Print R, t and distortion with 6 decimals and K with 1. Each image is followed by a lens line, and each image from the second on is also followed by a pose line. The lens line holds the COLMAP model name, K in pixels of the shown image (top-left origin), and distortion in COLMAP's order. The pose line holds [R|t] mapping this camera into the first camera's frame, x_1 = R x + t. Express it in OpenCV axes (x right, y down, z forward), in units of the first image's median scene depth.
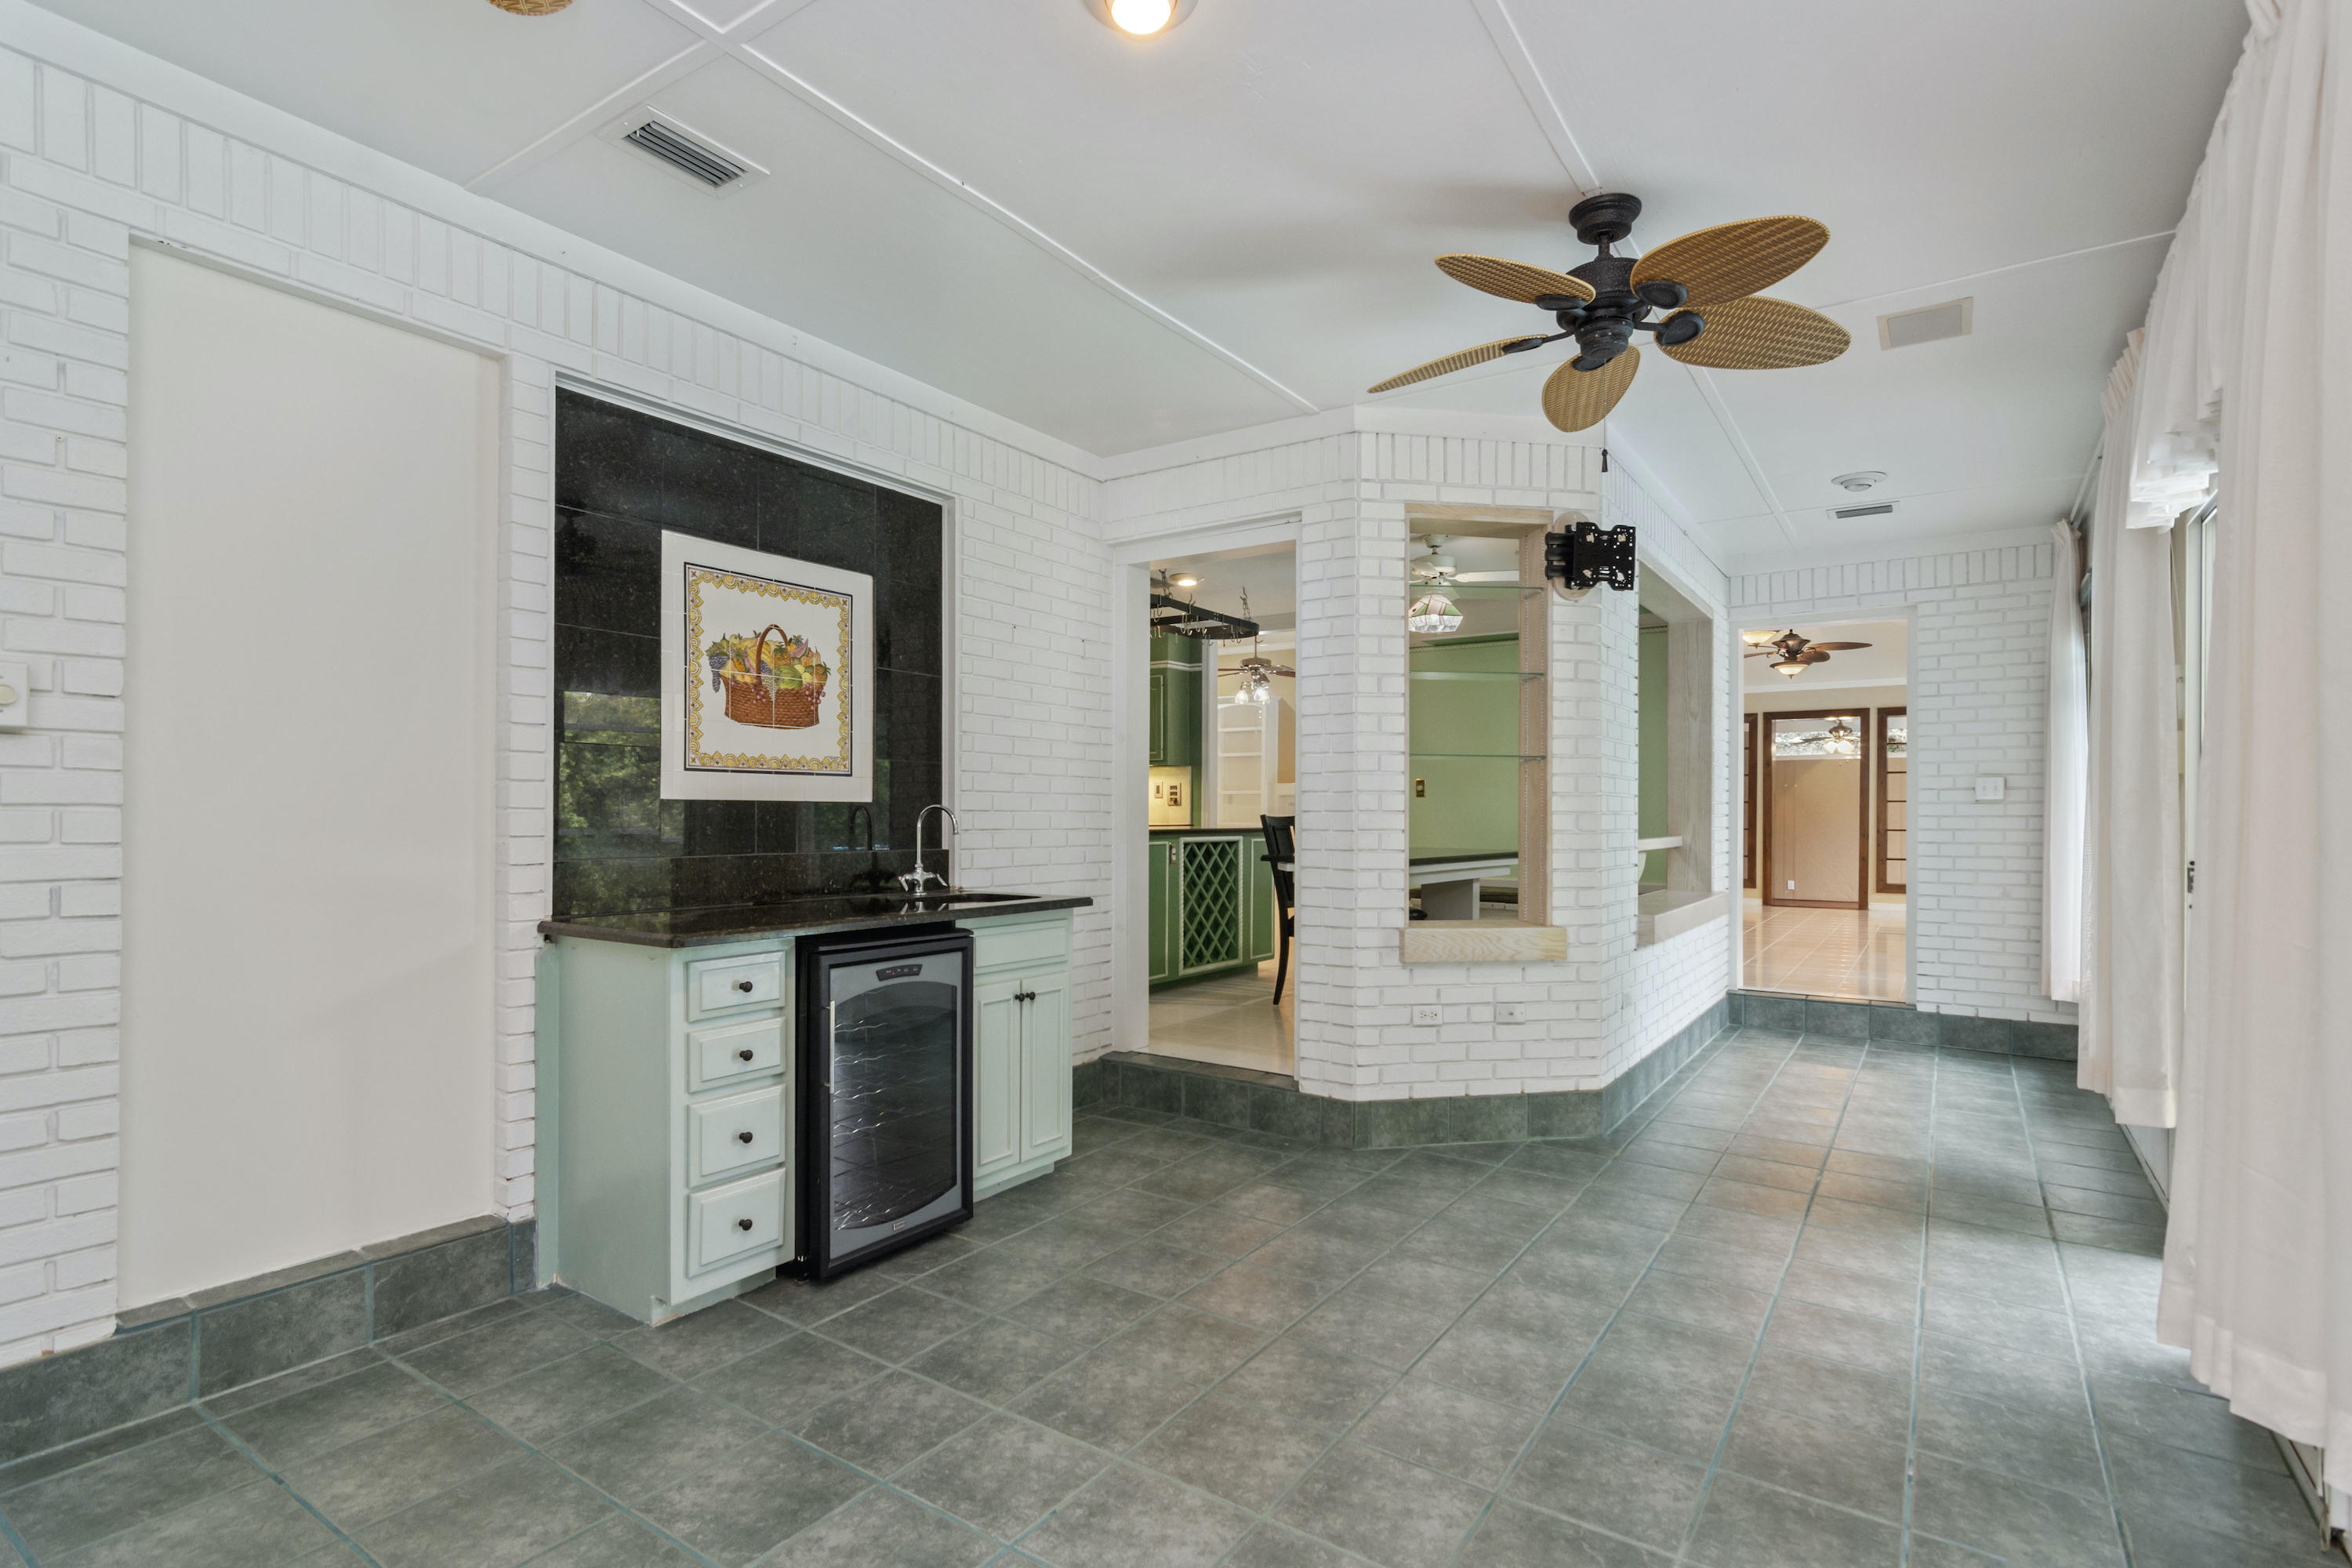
lens RADIAL K [[1145.1, 0, 1182.0], [0, 1145.1, 807.0], [0, 0, 1]] dist [-0.000304, 0.002051]
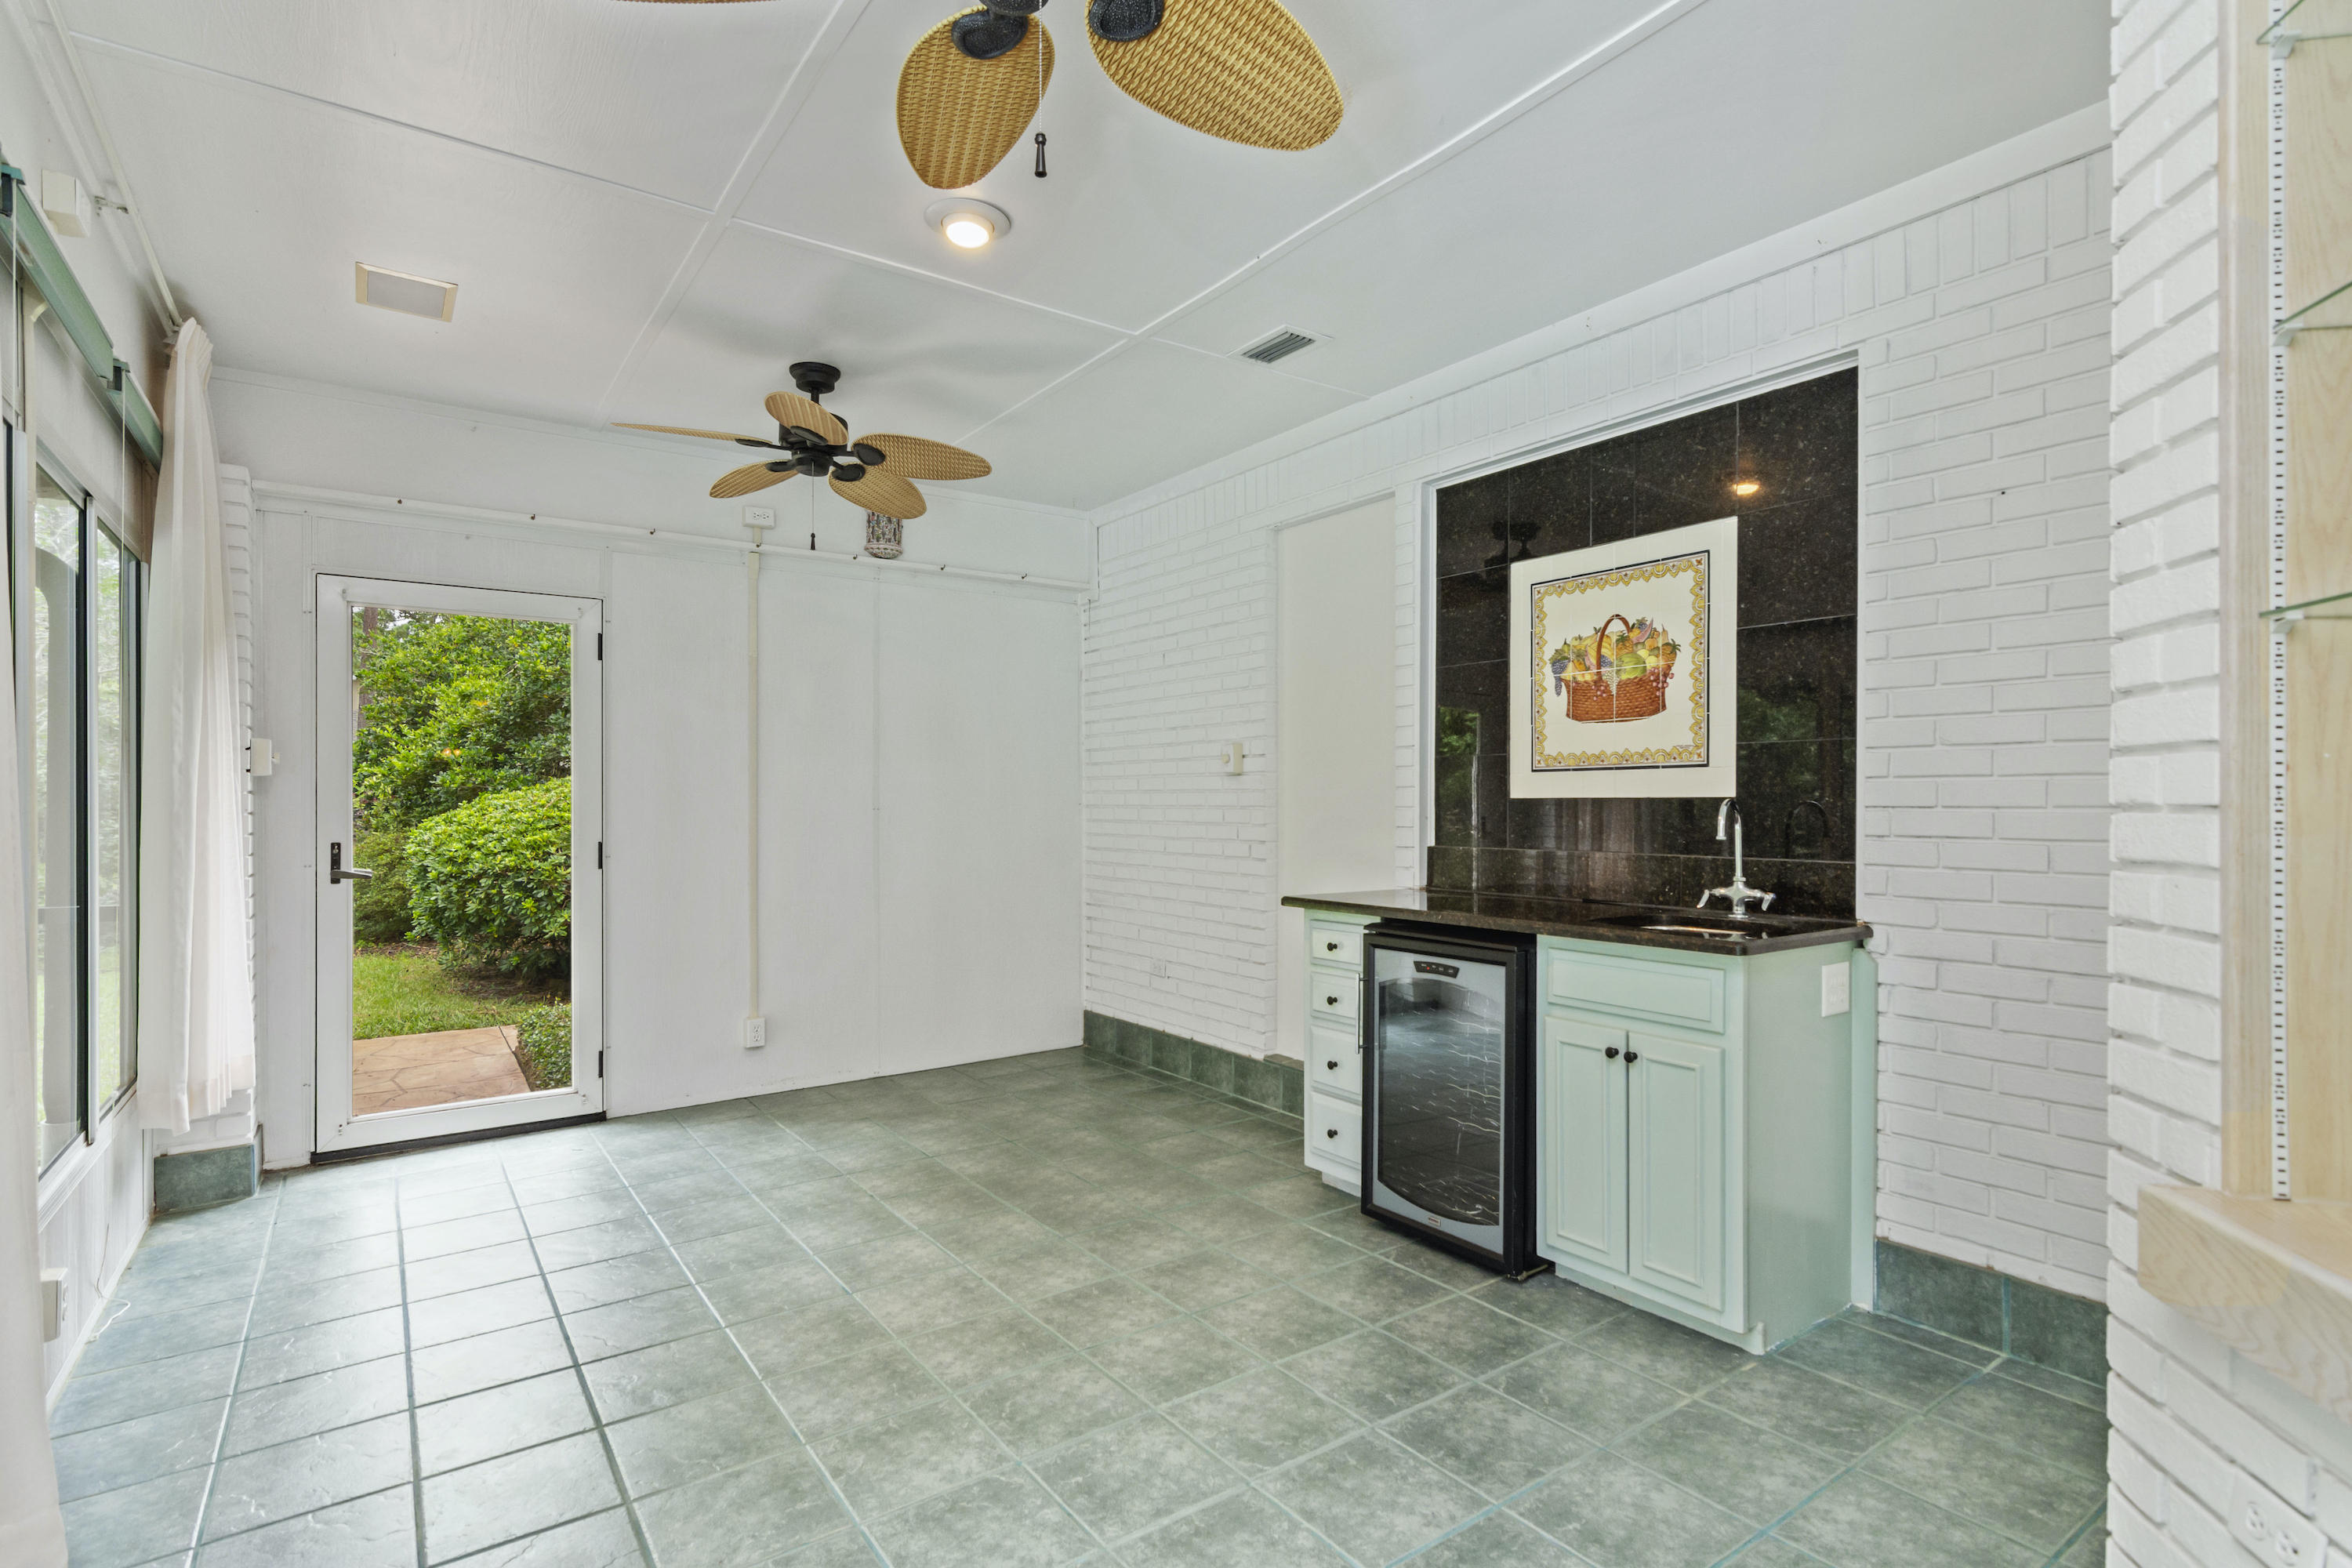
lens RADIAL K [[1145.1, 0, 1176.3], [0, 1145.1, 796.5], [0, 0, 1]] dist [-0.000304, 0.002051]
pose [[-0.352726, -0.009010, -0.935683, 0.704669], [0.006195, 0.999909, -0.011963, 0.003051], [0.935706, -0.010017, -0.352639, 1.037805]]
